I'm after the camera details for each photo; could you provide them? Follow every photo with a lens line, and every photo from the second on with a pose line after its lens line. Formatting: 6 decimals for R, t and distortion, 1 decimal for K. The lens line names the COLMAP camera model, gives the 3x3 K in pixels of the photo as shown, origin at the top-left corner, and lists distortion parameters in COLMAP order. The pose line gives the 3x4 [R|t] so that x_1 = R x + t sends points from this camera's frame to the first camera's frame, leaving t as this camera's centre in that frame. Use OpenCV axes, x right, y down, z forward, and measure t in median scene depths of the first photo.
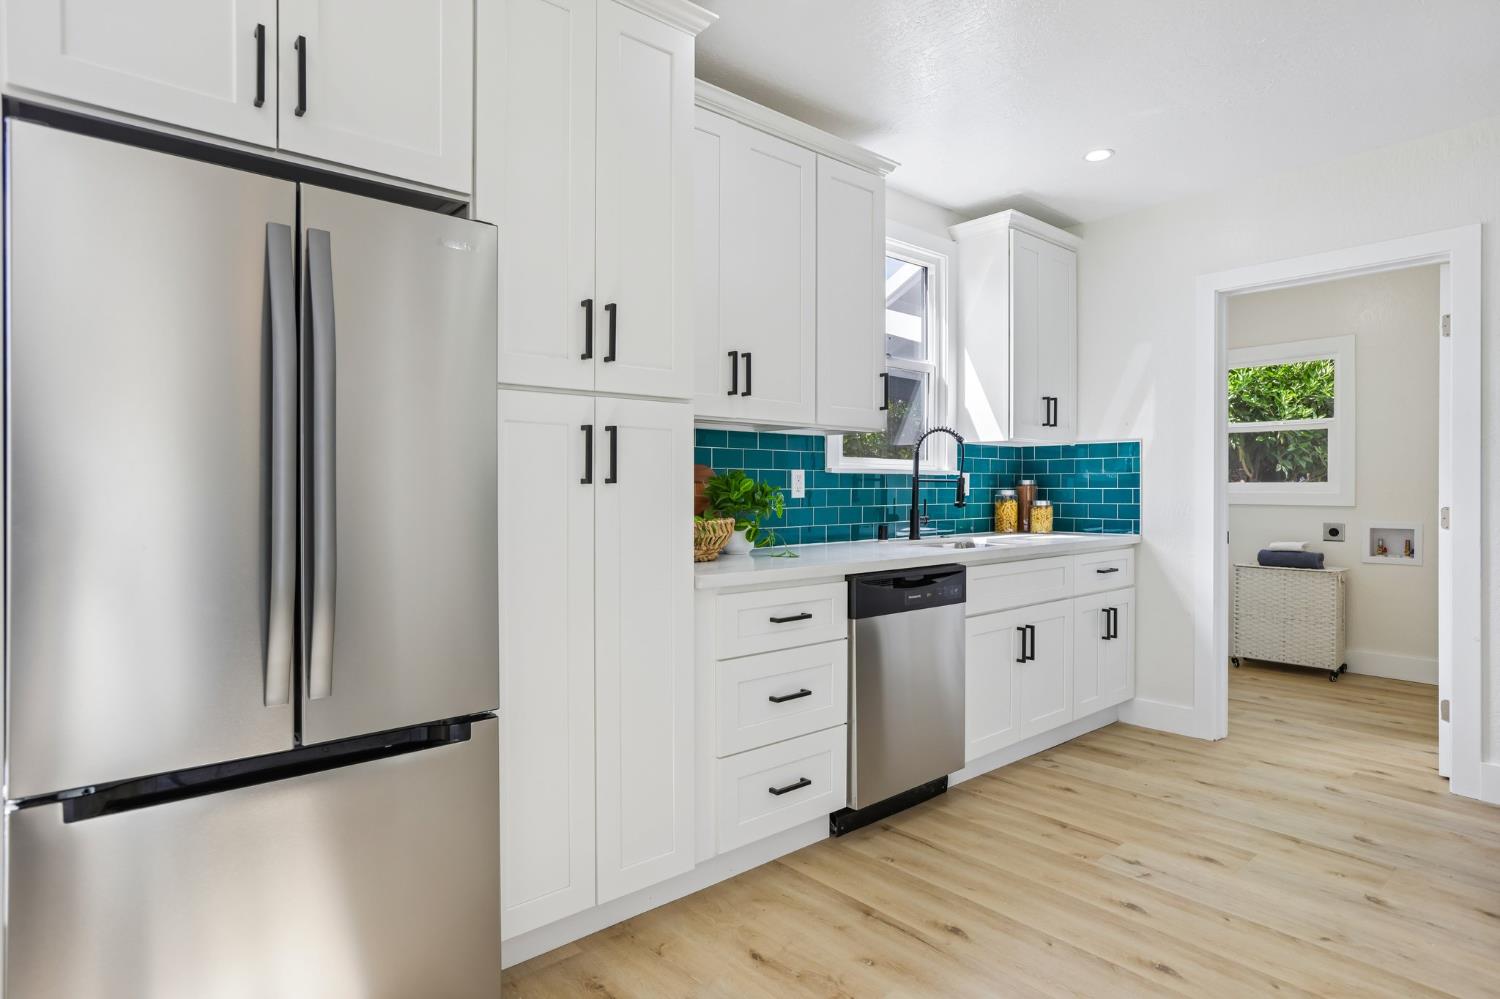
lens RADIAL K [[815.9, 0, 753.8], [0, 815.9, 487.9], [0, 0, 1]] dist [-0.047877, 0.029954]
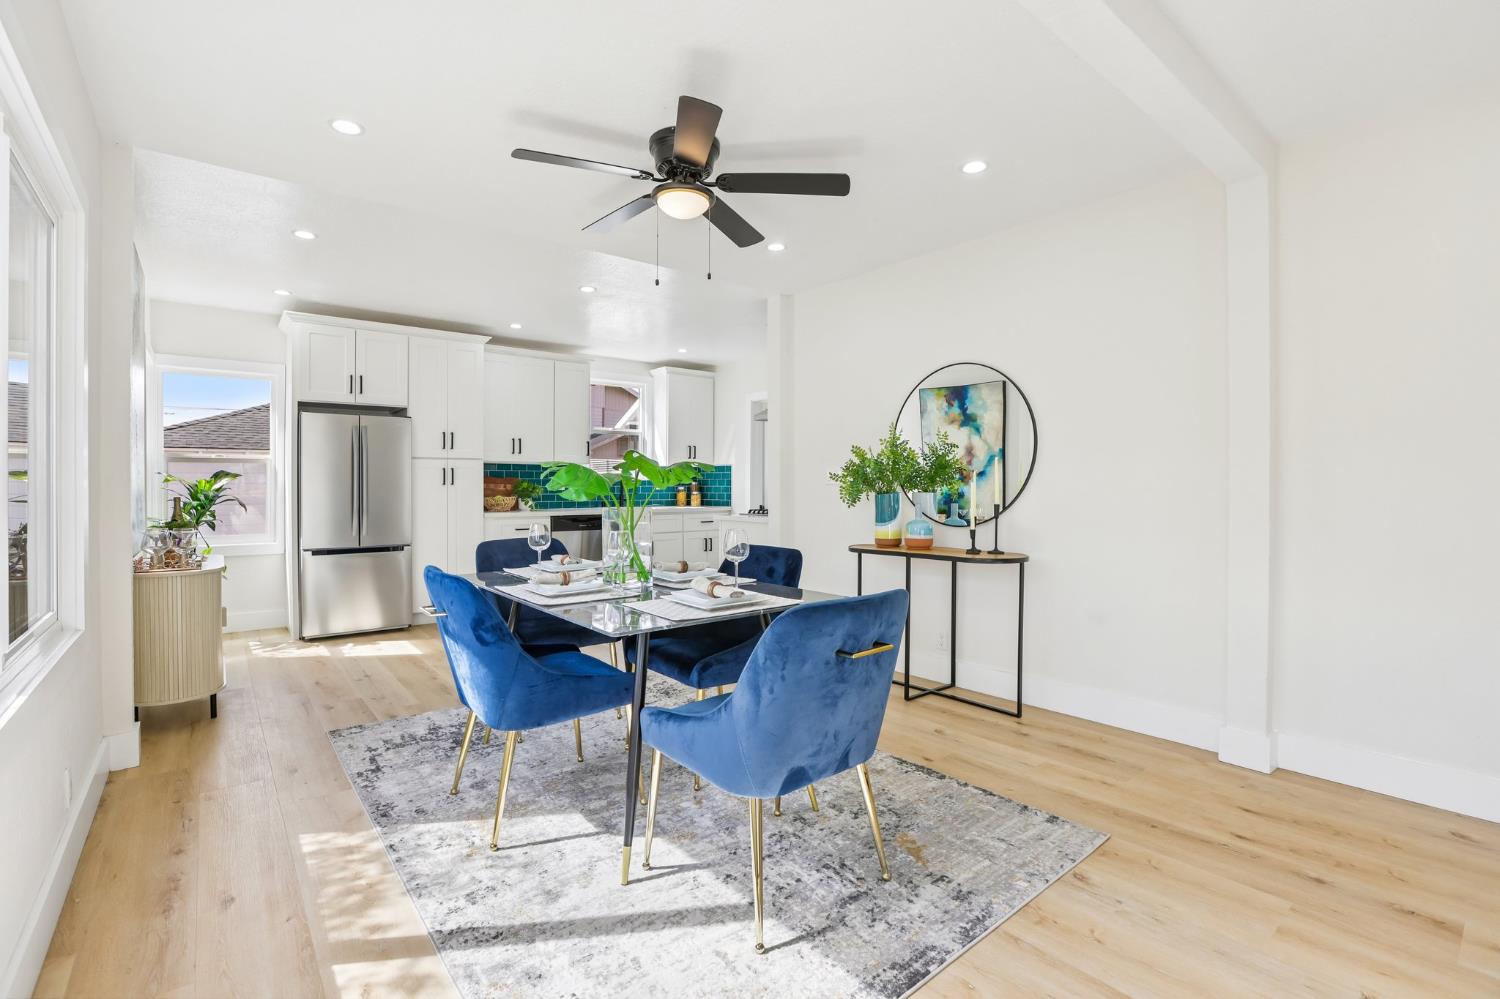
lens RADIAL K [[668.1, 0, 755.7], [0, 668.1, 489.5], [0, 0, 1]] dist [-0.090976, 0.031236]
pose [[0.999997, 0.001006, 0.002119, 0.587128], [-0.001024, 0.999962, 0.008653, -0.006856], [-0.002110, -0.008655, 0.999960, -0.940644]]
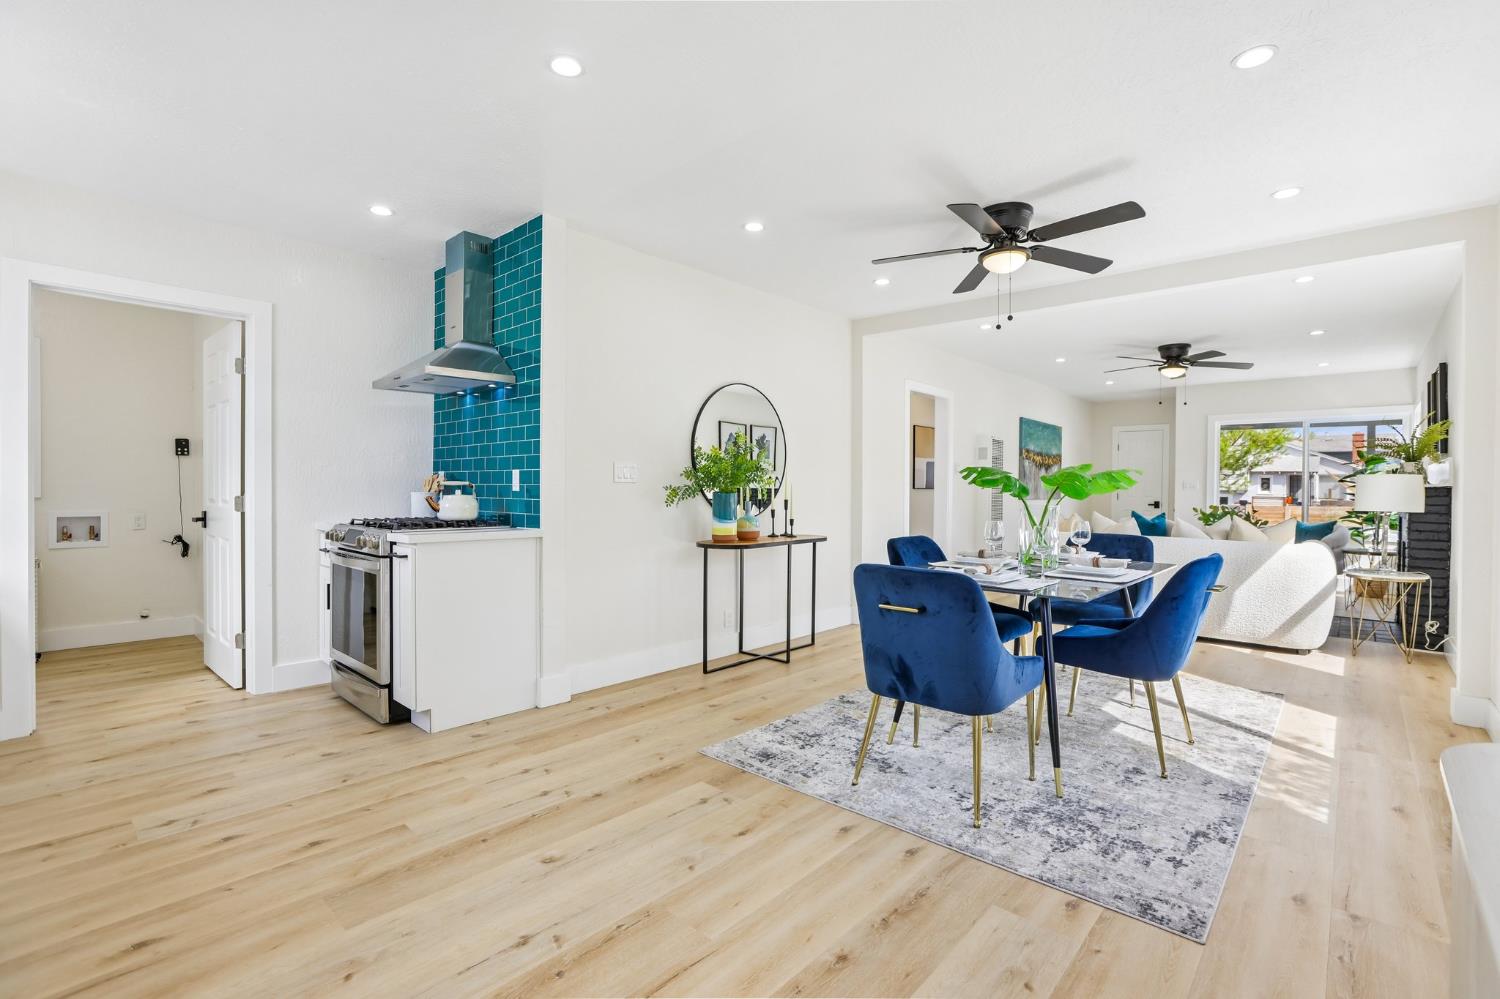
lens RADIAL K [[678.6, 0, 753.2], [0, 678.6, 494.8], [0, 0, 1]] dist [-0.046455, 0.021871]
pose [[-0.121034, -0.010995, 0.992587, -0.355500], [-0.009786, 0.999903, 0.009883, 0.001125], [-0.992600, -0.008517, -0.121130, 0.221784]]
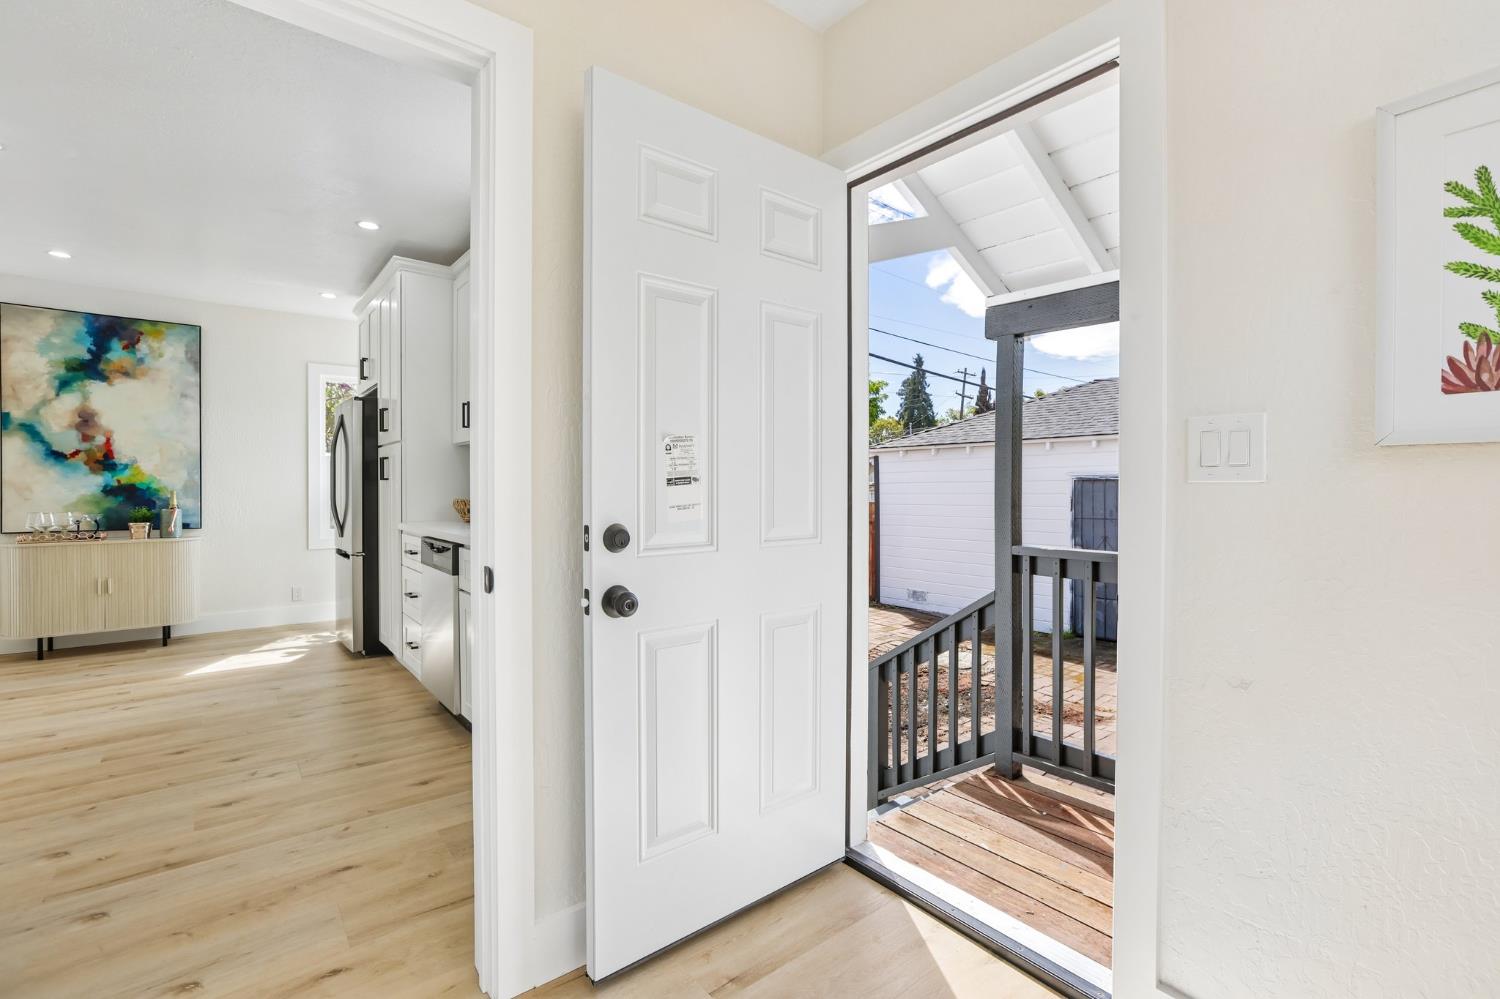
lens RADIAL K [[670.6, 0, 751.3], [0, 670.6, 491.7], [0, 0, 1]] dist [-0.018614, 0.009734]
pose [[-0.036229, 0.010509, -0.999288, 1.030754], [0.002177, 0.999943, 0.010437, 0.005728], [0.999341, -0.001797, -0.036249, 1.239035]]
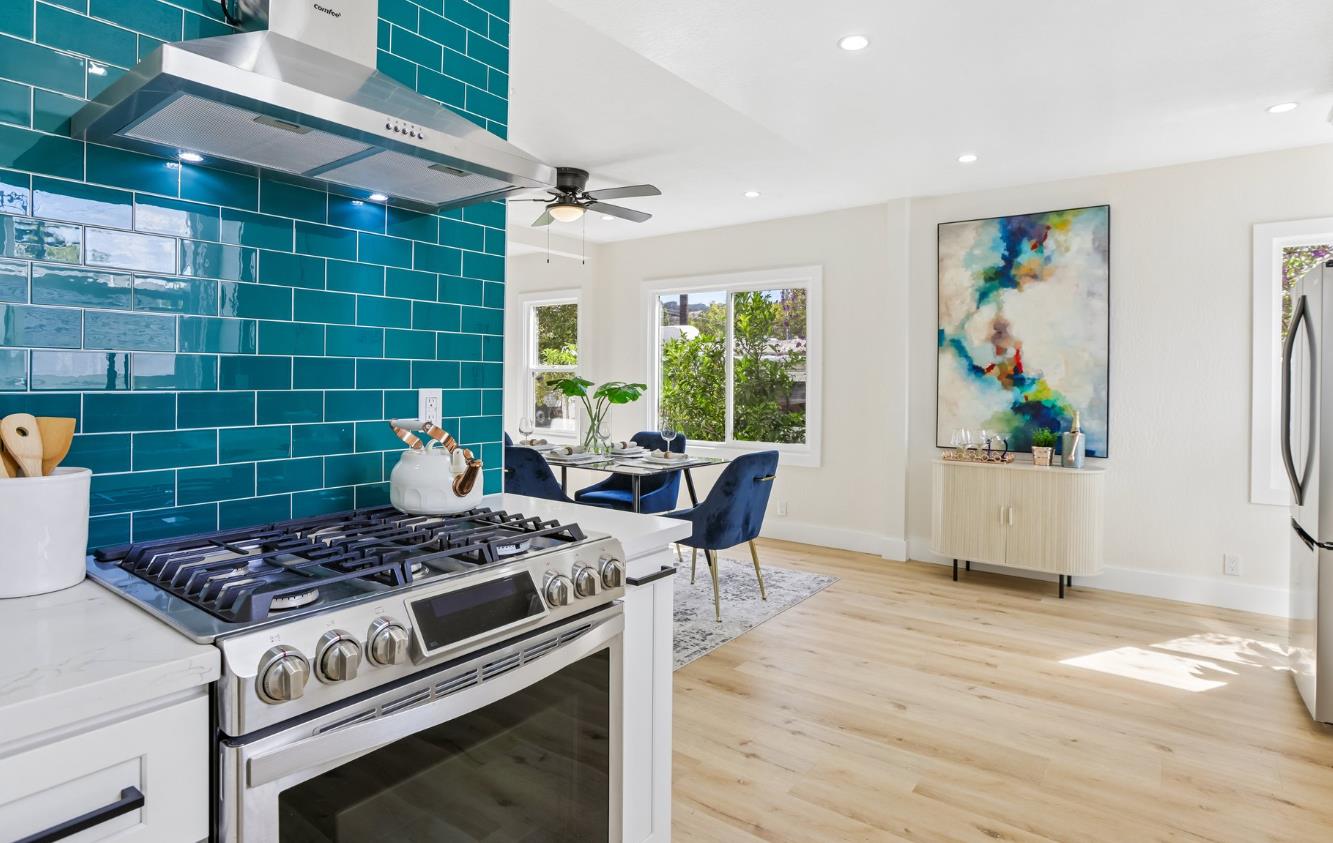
lens RADIAL K [[708.7, 0, 669.7], [0, 708.7, 379.8], [0, 0, 1]] dist [-0.058446, 0.026754]
pose [[-0.975954, -0.006244, -0.217888, 0.638081], [-0.005896, 0.999980, -0.002246, -0.029744], [0.217898, -0.000907, -0.975971, 1.004131]]
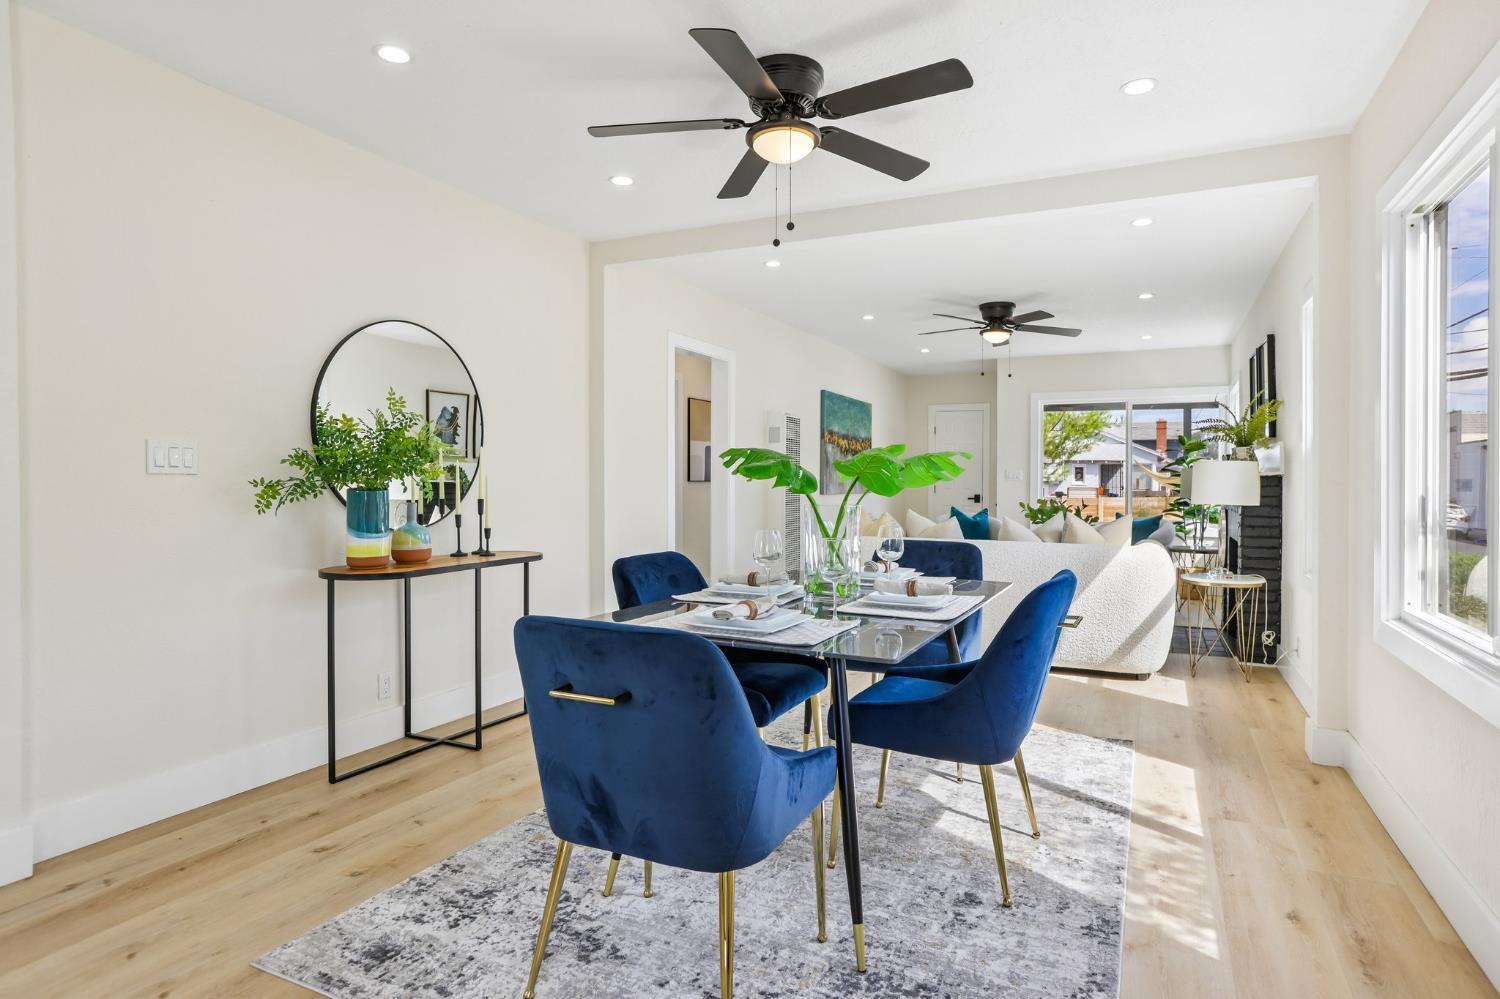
lens RADIAL K [[815.9, 0, 753.8], [0, 815.9, 487.9], [0, 0, 1]] dist [-0.047877, 0.029954]
pose [[-0.392210, -0.007511, 0.919845, -0.166836], [-0.003470, 0.999972, 0.006686, 0.000445], [-0.919869, -0.000569, -0.392225, 0.093674]]
